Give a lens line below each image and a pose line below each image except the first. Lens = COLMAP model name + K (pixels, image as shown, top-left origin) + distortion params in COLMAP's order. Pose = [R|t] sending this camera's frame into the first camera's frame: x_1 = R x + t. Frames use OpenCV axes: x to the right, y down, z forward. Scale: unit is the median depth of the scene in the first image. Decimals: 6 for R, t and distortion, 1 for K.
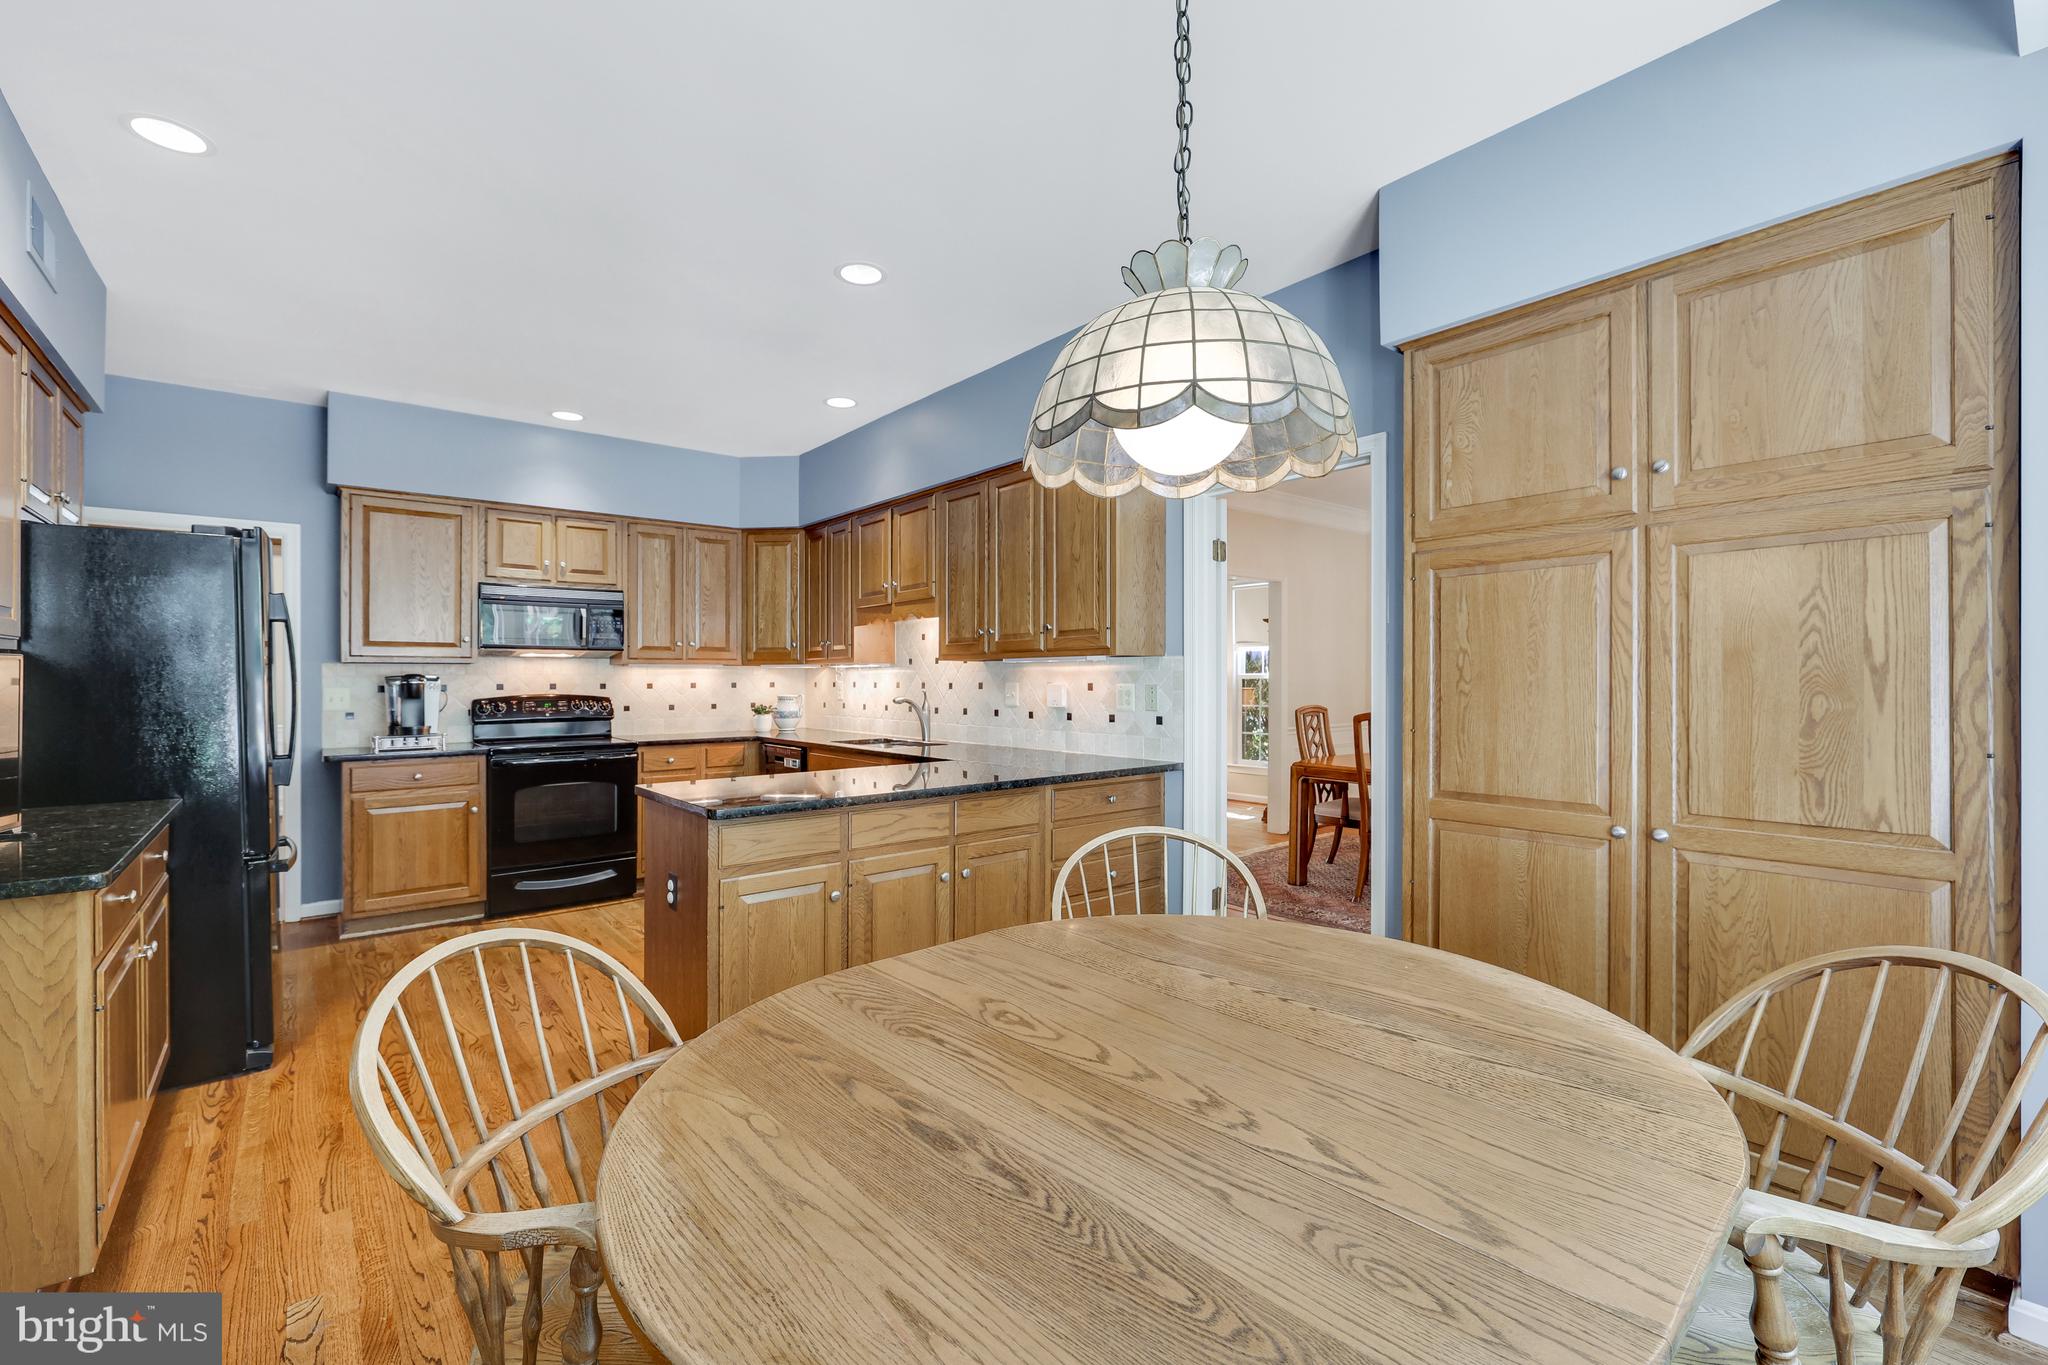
lens RADIAL K [[867.5, 0, 1011.9], [0, 867.5, 674.6], [0, 0, 1]] dist [0.000330, 0.000123]
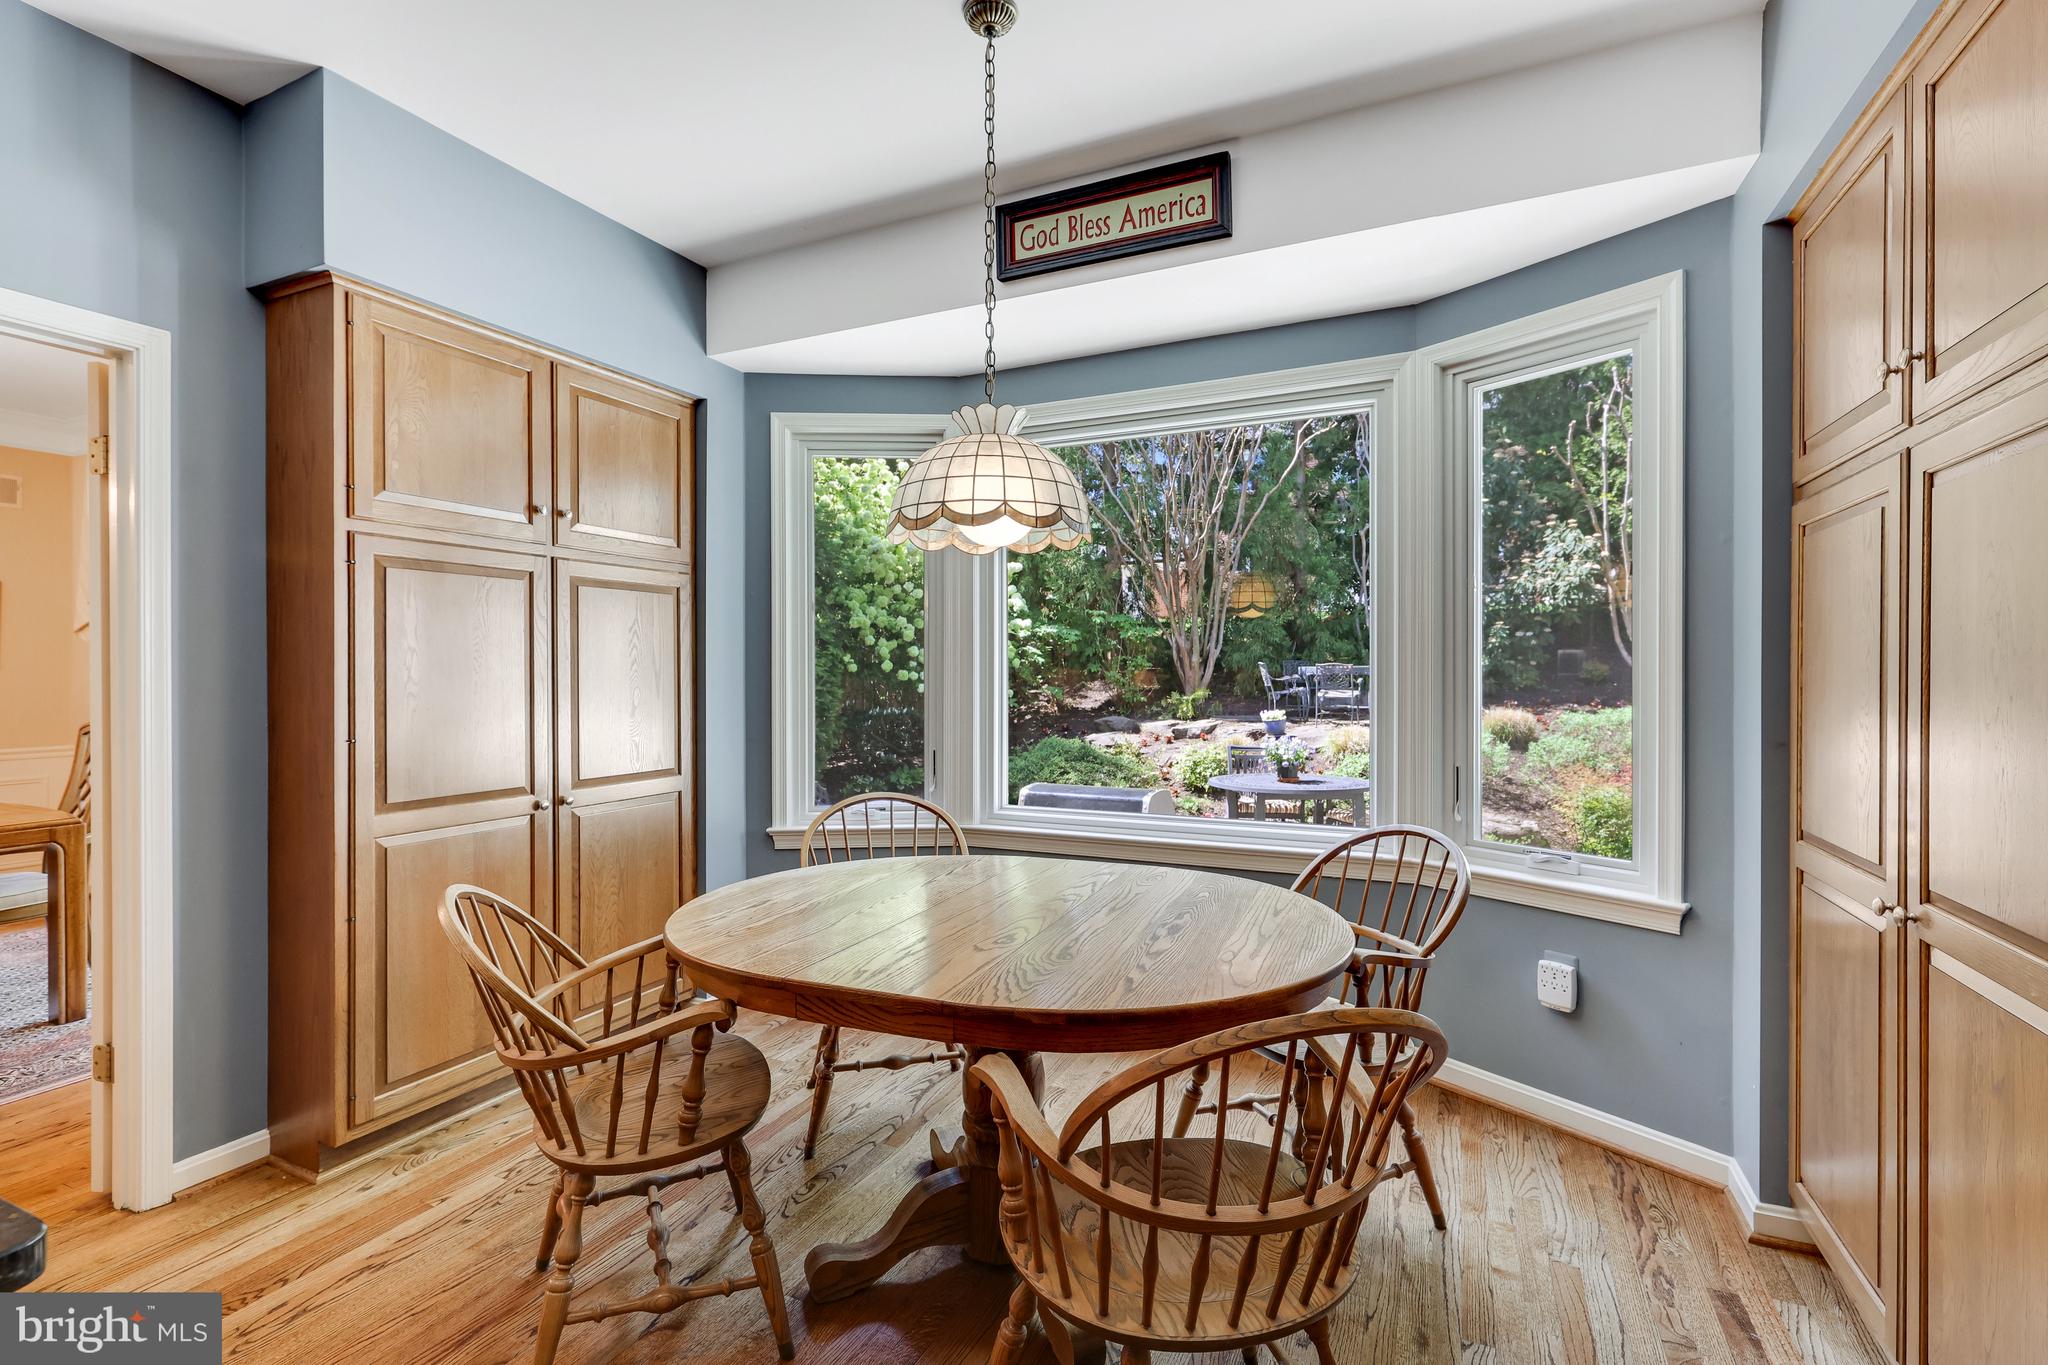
lens RADIAL K [[889.3, 0, 1029.8], [0, 889.3, 683.0], [0, 0, 1]] dist [0.002124, 0.000649]
pose [[-0.431832, -0.005004, 0.901940, -0.949285], [-0.002477, 0.999987, 0.004362, 0.003973], [-0.901951, -0.000350, -0.431839, 1.202641]]
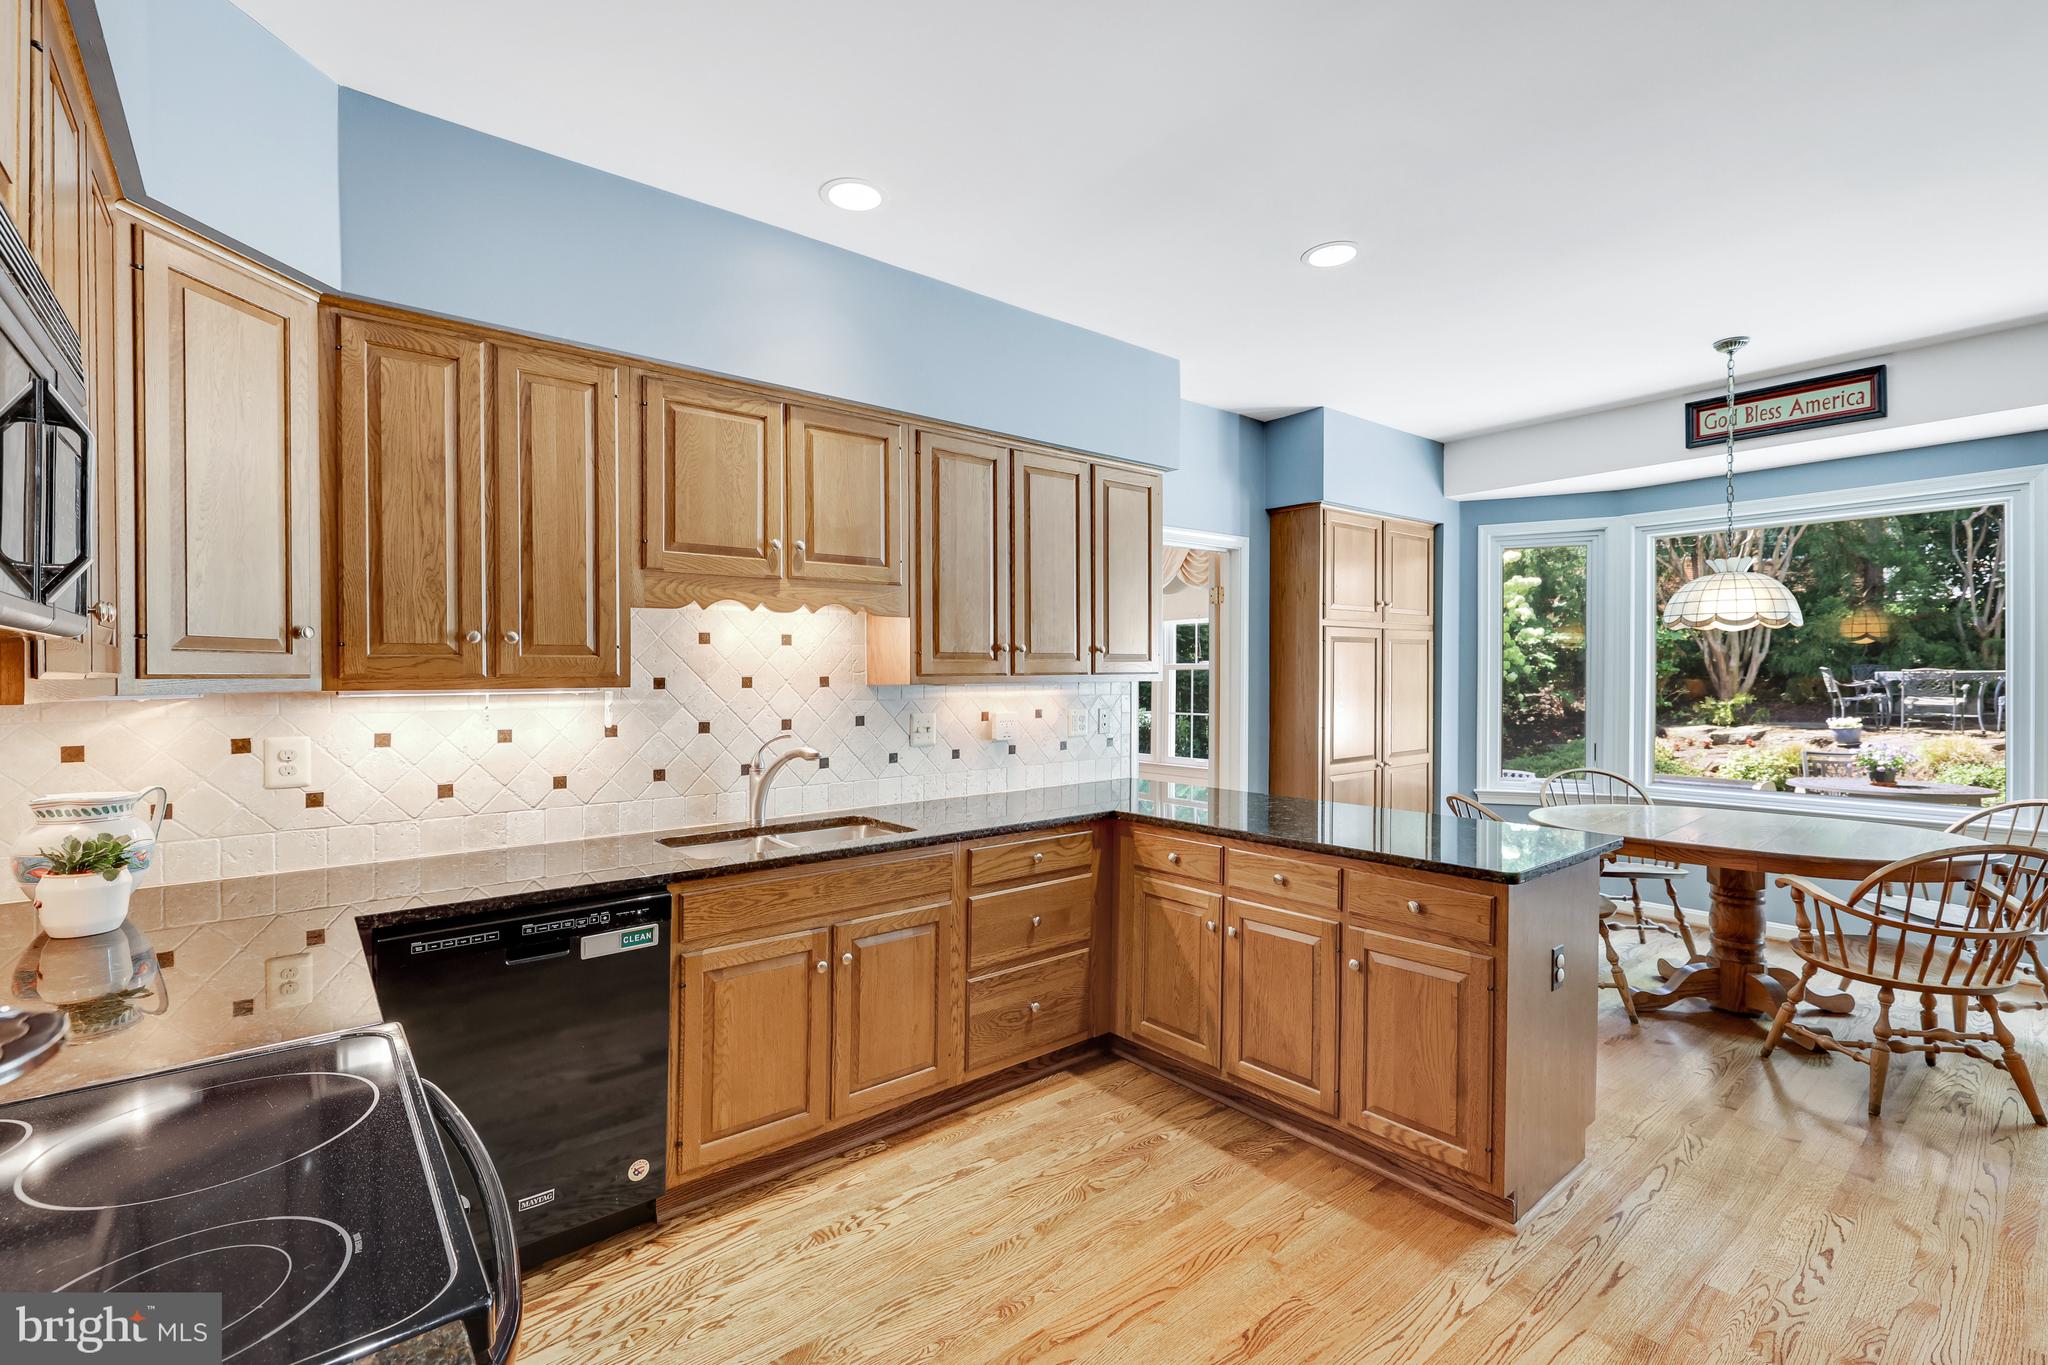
lens RADIAL K [[889.3, 0, 1029.8], [0, 889.3, 683.0], [0, 0, 1]] dist [0.002124, 0.000649]
pose [[-0.004272, -0.007479, 0.999963, -2.060800], [0.000044, 0.999972, 0.007480, -0.061180], [-0.999991, 0.000076, -0.004272, 2.491053]]
